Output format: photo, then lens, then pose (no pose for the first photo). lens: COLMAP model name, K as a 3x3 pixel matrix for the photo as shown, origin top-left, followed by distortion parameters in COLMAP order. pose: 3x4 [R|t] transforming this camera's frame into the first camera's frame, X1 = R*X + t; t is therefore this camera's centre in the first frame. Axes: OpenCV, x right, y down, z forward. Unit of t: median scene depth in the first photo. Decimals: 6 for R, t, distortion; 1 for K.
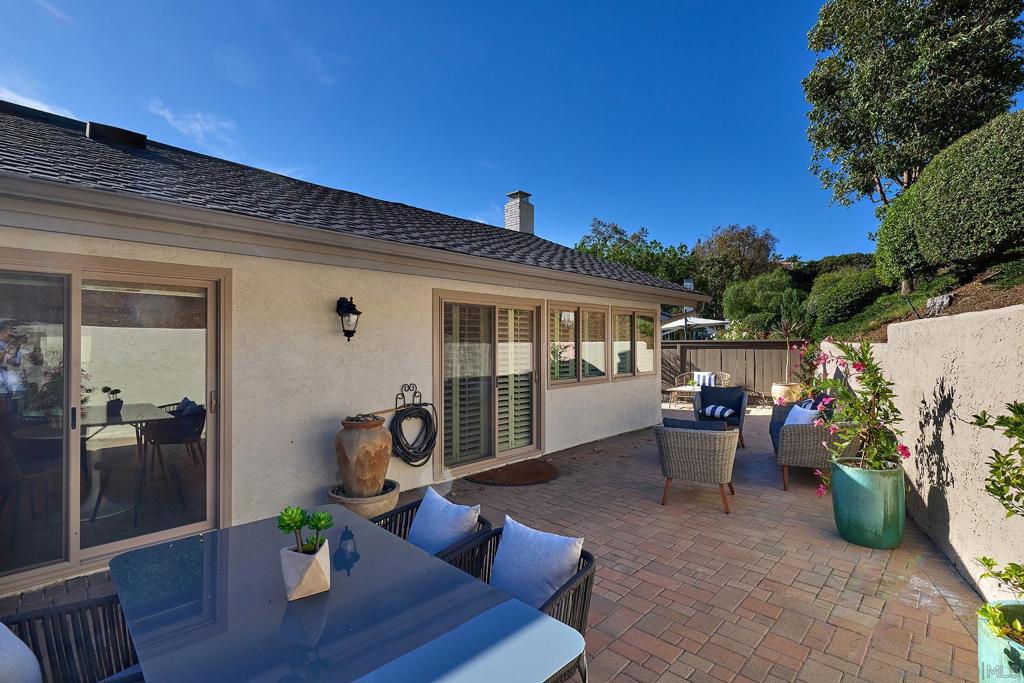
lens RADIAL K [[463.9, 0, 509.0], [0, 463.9, 339.5], [0, 0, 1]] dist [0.002875, 0.000134]
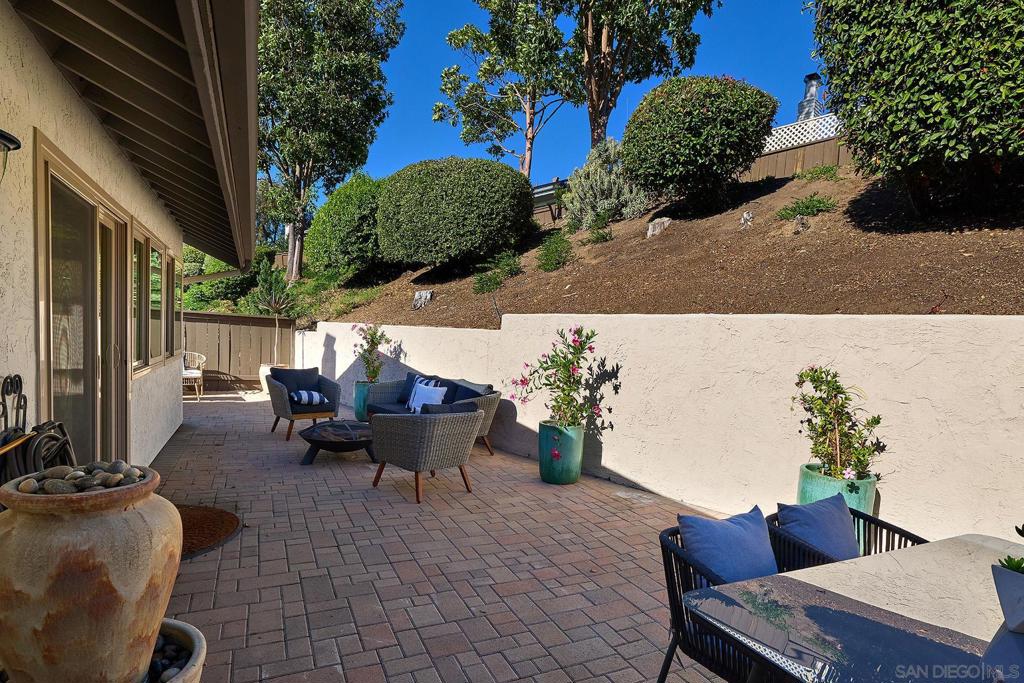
lens RADIAL K [[521.0, 0, 512.7], [0, 521.0, 393.1], [0, 0, 1]] dist [0.000045, -0.000102]
pose [[0.325655, -0.063463, 0.943356, -0.528334], [-0.075572, 0.992805, 0.092878, 0.048514], [-0.942464, -0.101538, 0.318516, 0.553900]]
